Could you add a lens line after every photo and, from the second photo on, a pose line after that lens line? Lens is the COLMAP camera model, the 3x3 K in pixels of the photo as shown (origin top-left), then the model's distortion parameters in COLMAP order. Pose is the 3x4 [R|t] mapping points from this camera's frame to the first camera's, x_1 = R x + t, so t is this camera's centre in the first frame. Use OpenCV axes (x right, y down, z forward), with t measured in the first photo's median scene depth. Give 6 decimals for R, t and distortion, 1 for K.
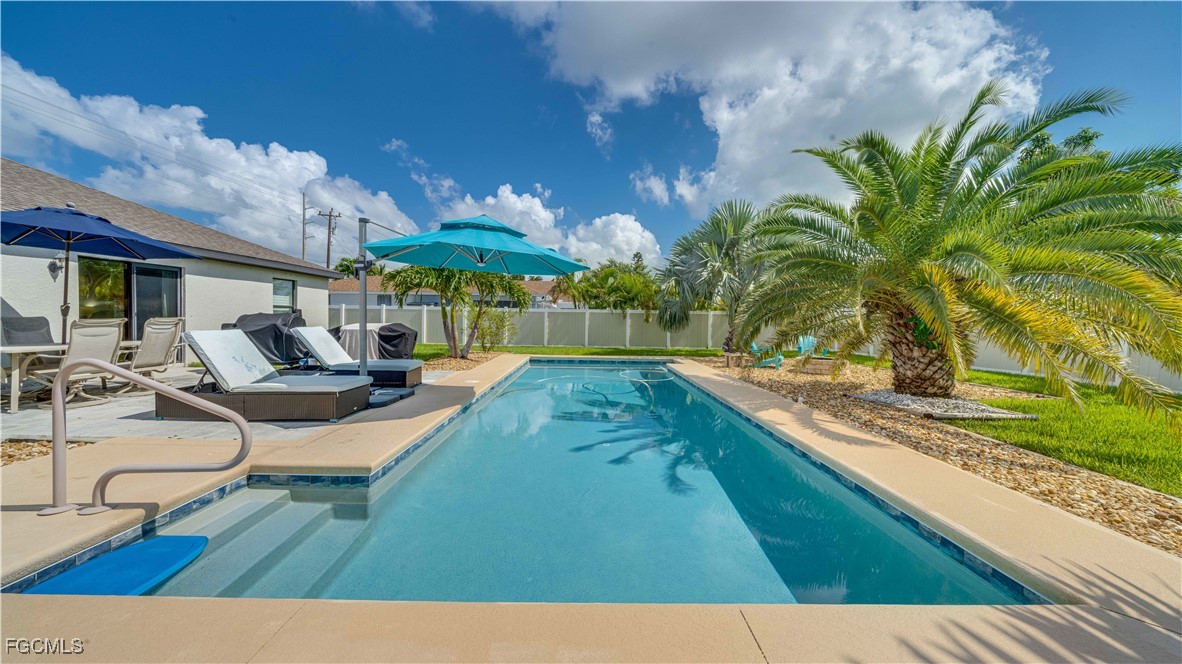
lens RADIAL K [[406.9, 0, 579.7], [0, 406.9, 323.8], [0, 0, 1]] dist [-0.004468, -0.000860]
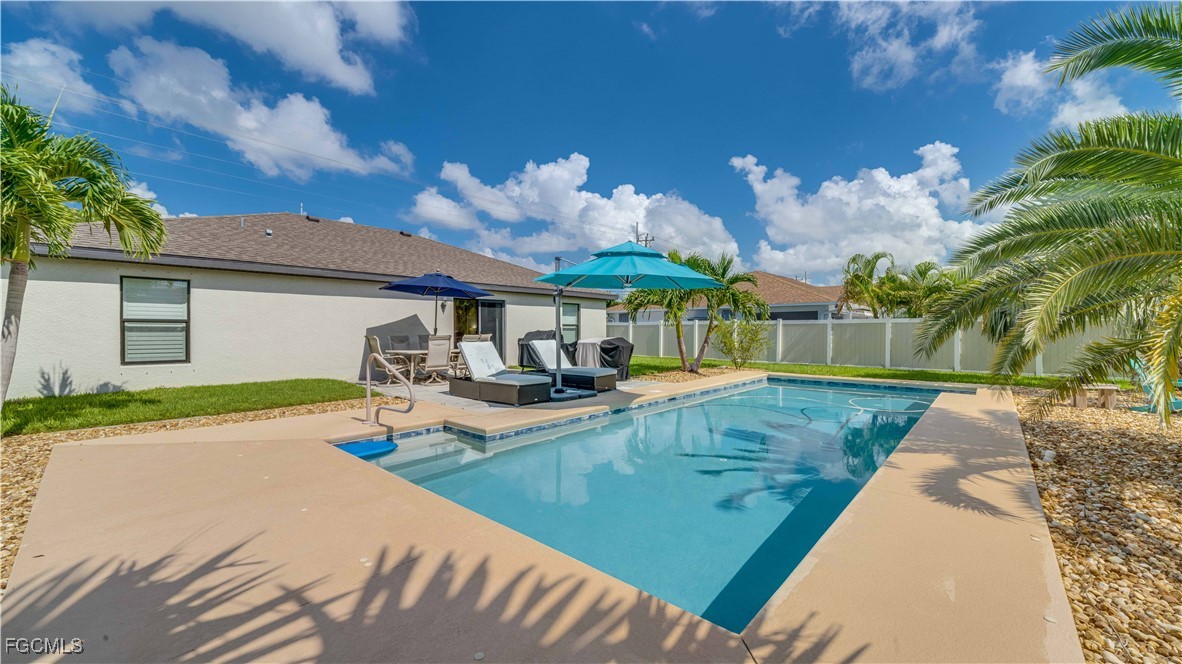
lens RADIAL K [[428.1, 0, 575.0], [0, 428.1, 333.2], [0, 0, 1]] dist [-0.005472, 0.000906]
pose [[0.750026, -0.009886, -0.661334, 0.328003], [0.001697, 0.999914, -0.013022, 0.002247], [0.661406, 0.008645, 0.749979, -0.000299]]
